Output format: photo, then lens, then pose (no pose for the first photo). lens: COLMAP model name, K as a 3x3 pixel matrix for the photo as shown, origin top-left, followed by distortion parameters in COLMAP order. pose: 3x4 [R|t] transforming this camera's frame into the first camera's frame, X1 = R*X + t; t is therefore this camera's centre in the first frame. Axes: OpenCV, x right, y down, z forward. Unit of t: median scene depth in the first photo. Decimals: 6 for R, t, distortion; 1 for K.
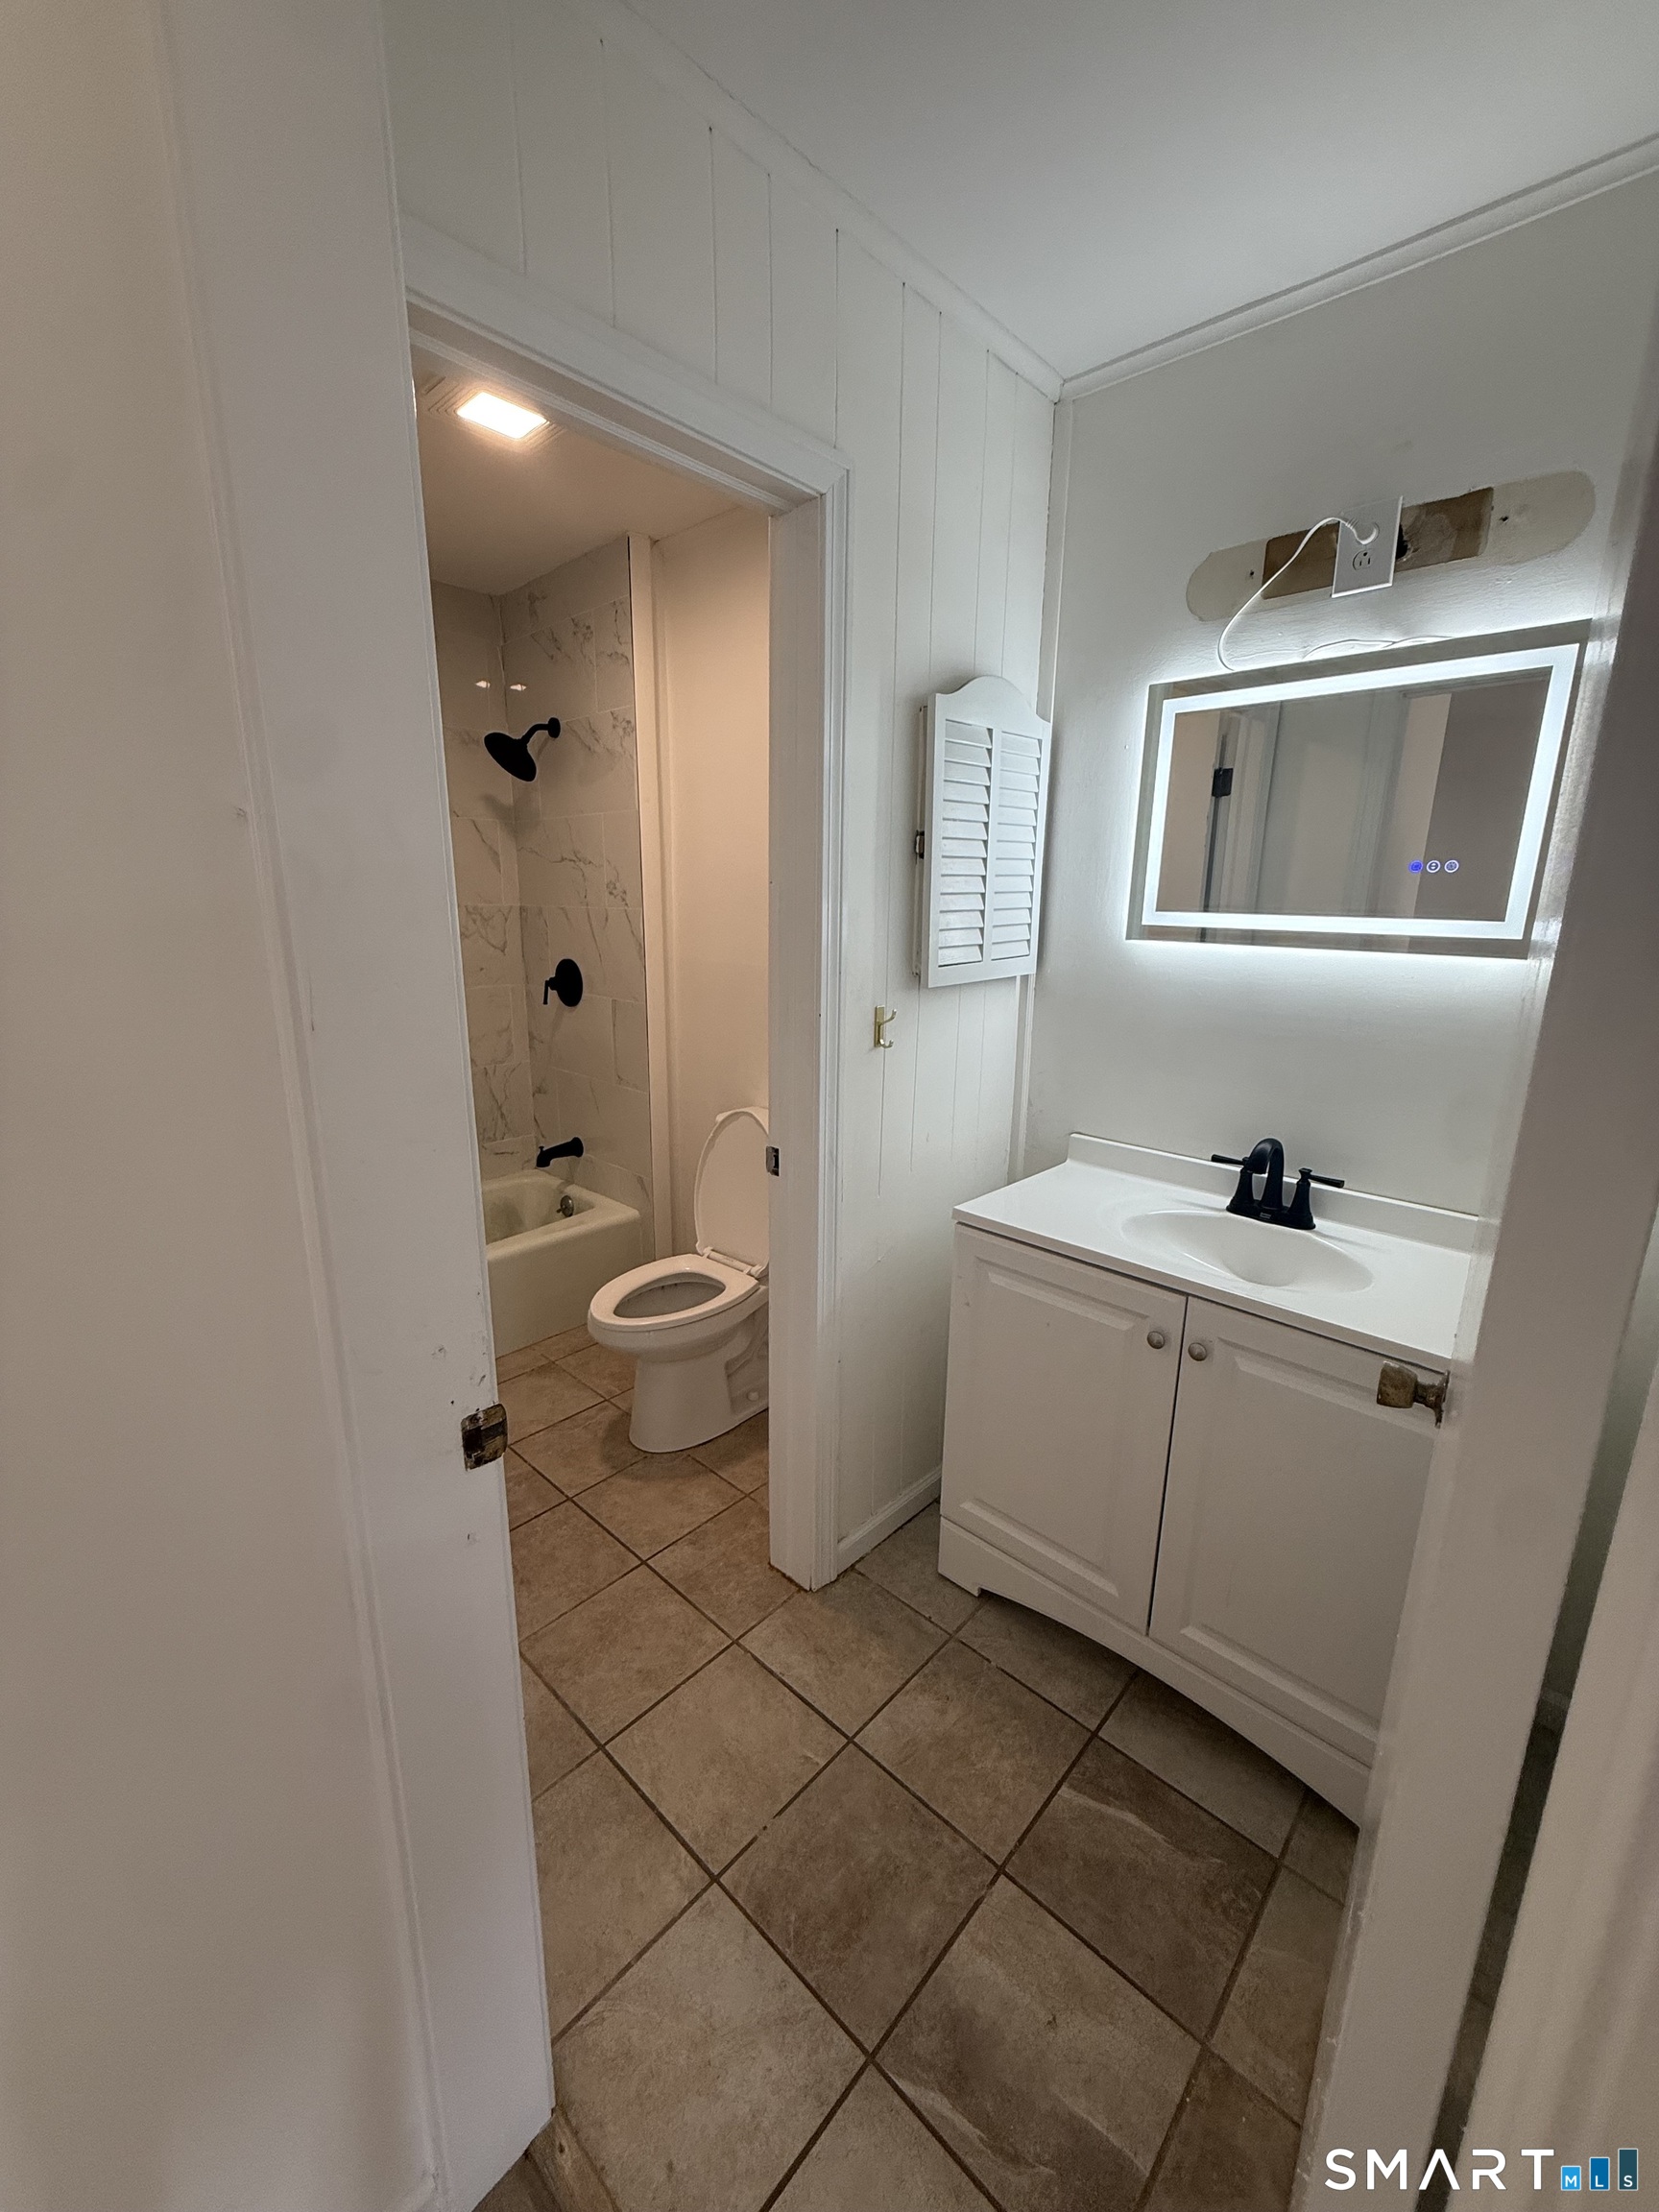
lens RADIAL K [[879.2, 0, 824.4], [0, 879.2, 1106.0], [0, 0, 1]] dist [0.001780, -0.000031]
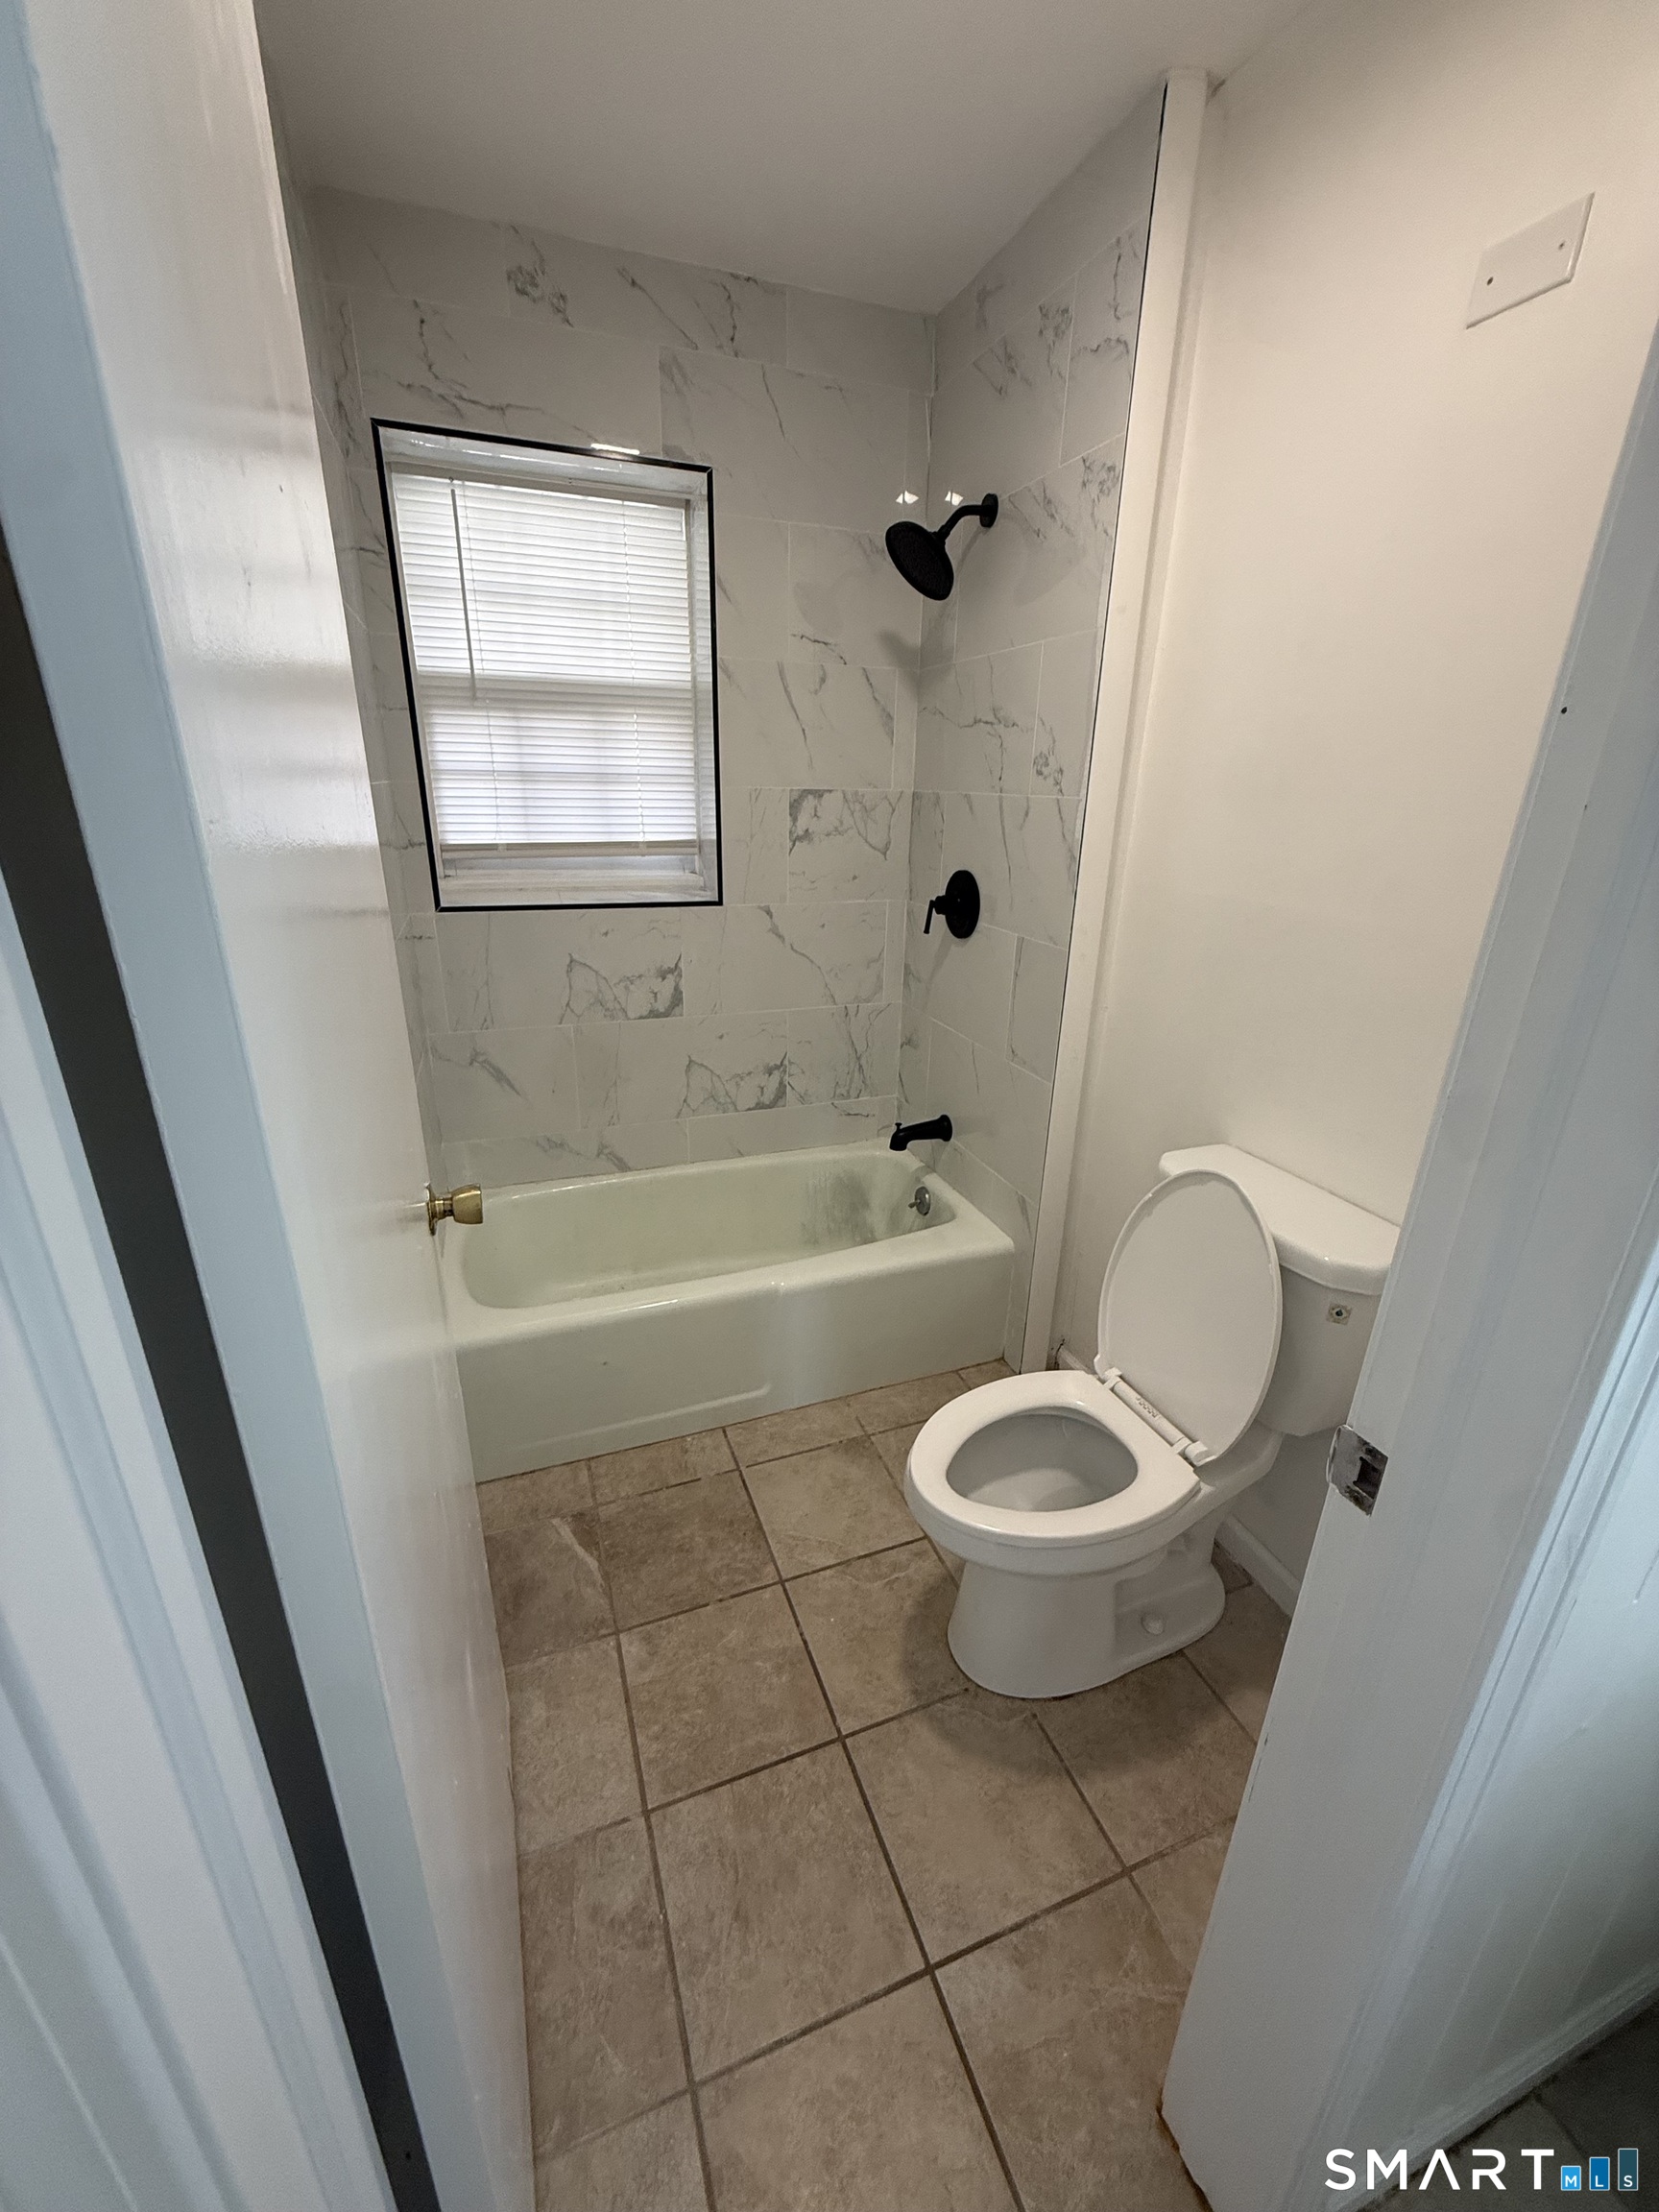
lens RADIAL K [[879.2, 0, 830.9], [0, 879.2, 1104.1], [0, 0, 1]] dist [0.001780, -0.000031]
pose [[0.899543, 0.157272, -0.407539, -0.078010], [-0.110147, 0.984458, 0.136786, -0.072815], [0.422718, -0.078156, 0.902885, 0.329480]]
